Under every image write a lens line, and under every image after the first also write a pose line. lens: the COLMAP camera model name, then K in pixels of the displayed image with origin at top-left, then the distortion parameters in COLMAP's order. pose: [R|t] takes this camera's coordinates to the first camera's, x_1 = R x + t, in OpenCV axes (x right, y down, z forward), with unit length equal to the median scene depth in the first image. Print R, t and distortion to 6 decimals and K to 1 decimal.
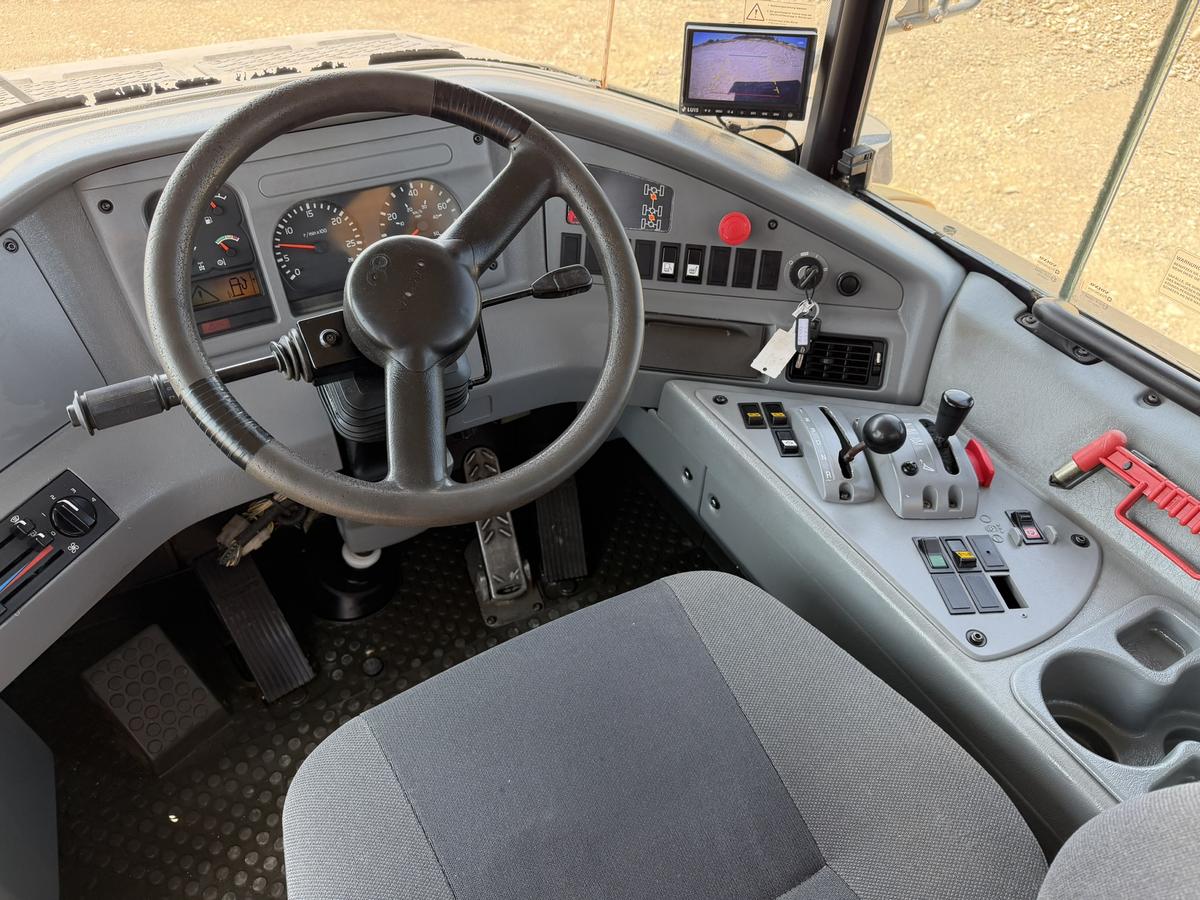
lens RADIAL K [[824.7, 0, 603.2], [0, 824.7, 450.0], [0, 0, 1]] dist [0.092359, -0.096484]
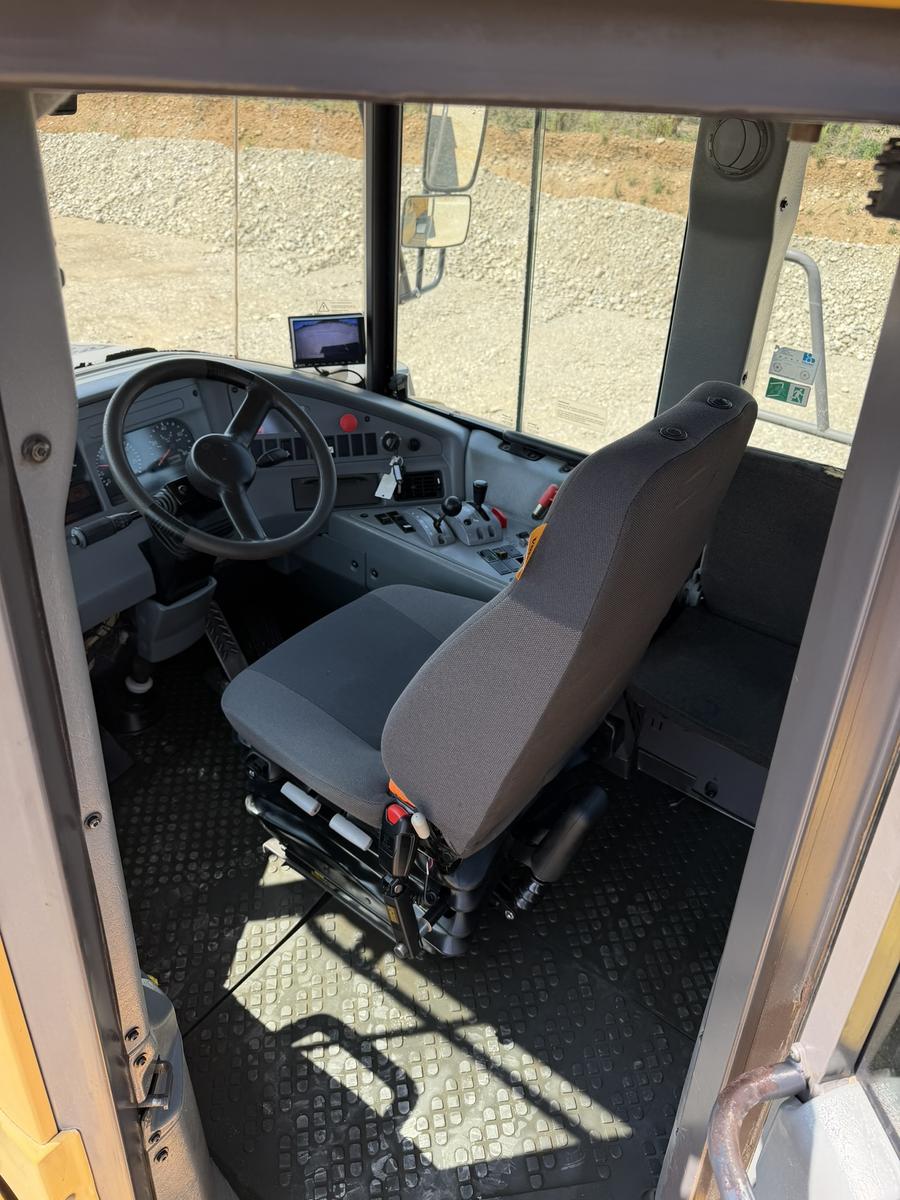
lens RADIAL K [[829.5, 0, 424.2], [0, 829.5, 603.1], [0, 0, 1]] dist [0.194223, -0.348315]
pose [[0.930474, -0.209211, 0.300748, -0.309384], [0.243783, 0.966357, -0.081997, 0.293497], [-0.273476, 0.149614, 0.950172, -0.698947]]
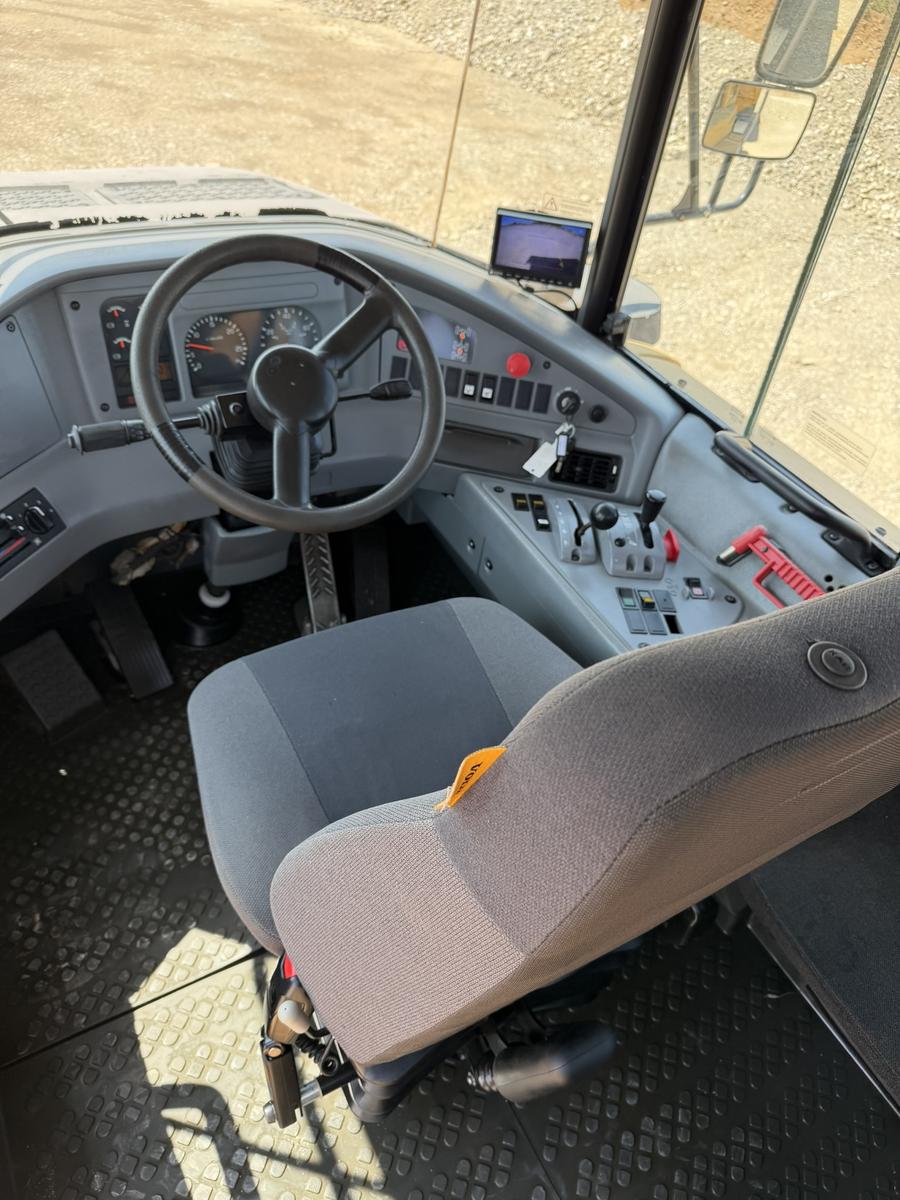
lens RADIAL K [[826.7, 0, 450.0], [0, 826.7, 600.0], [0, 0, 1]] dist [0.115693, -0.150091]
pose [[0.995592, 0.080043, 0.048881, 0.008266], [-0.080734, 0.996659, 0.012322, 0.109294], [-0.047731, -0.016214, 0.998729, -0.366159]]
